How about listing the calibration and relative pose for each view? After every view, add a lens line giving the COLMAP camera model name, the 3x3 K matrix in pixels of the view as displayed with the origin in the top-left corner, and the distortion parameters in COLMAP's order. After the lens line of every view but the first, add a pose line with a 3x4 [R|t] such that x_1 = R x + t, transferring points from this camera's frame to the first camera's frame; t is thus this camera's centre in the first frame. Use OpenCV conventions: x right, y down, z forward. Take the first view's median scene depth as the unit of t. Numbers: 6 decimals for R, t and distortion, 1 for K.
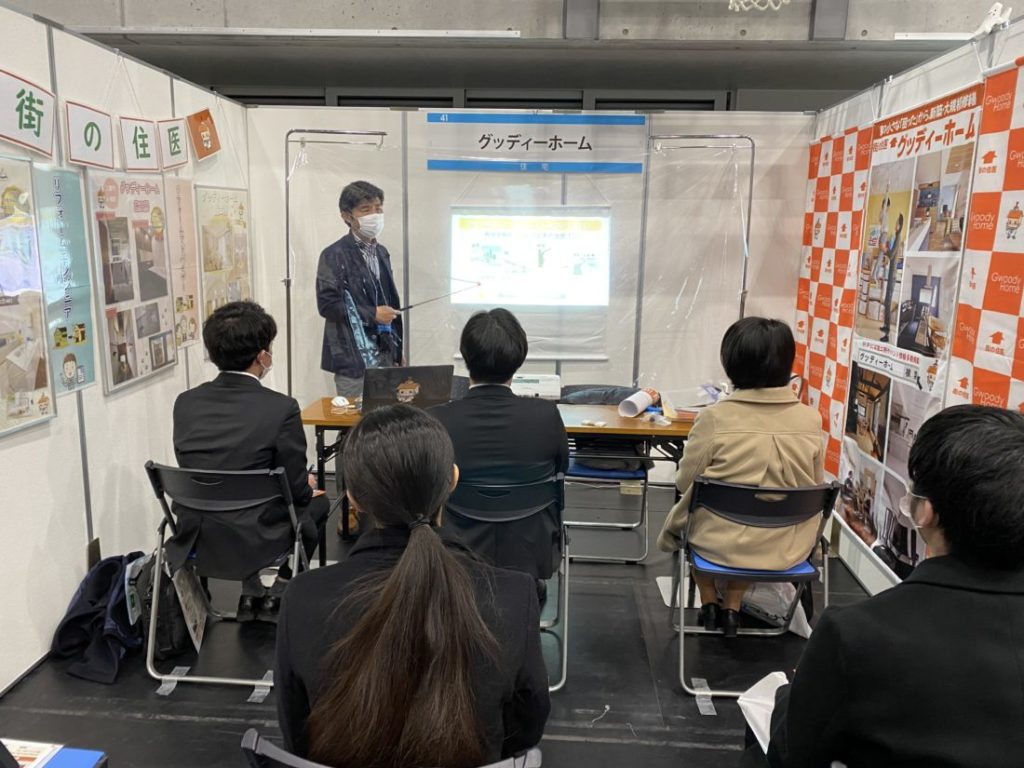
lens RADIAL K [[776.3, 0, 512.0], [0, 776.3, 384.0], [0, 0, 1]] dist [0.016056, -0.006986]
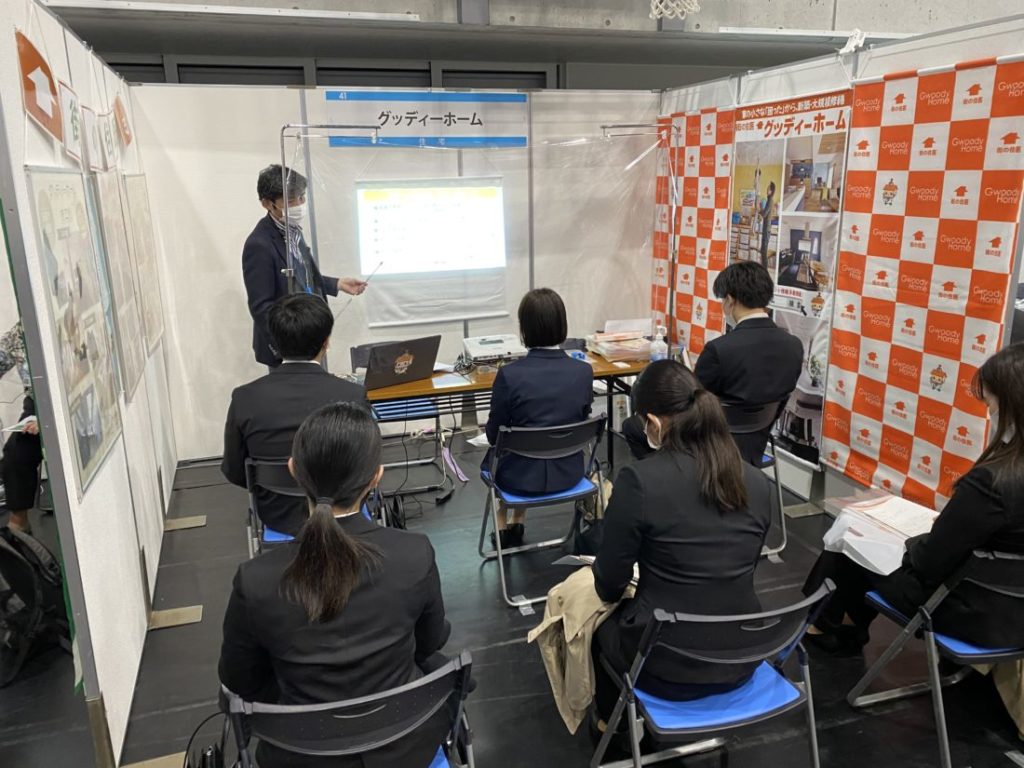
lens RADIAL K [[776.3, 0, 512.0], [0, 776.3, 384.0], [0, 0, 1]] dist [0.016056, -0.006986]
pose [[0.933529, -0.128667, 0.334616, -0.335558], [0.105460, 0.990637, 0.086702, -0.037231], [-0.342639, -0.045650, 0.938357, -0.074710]]
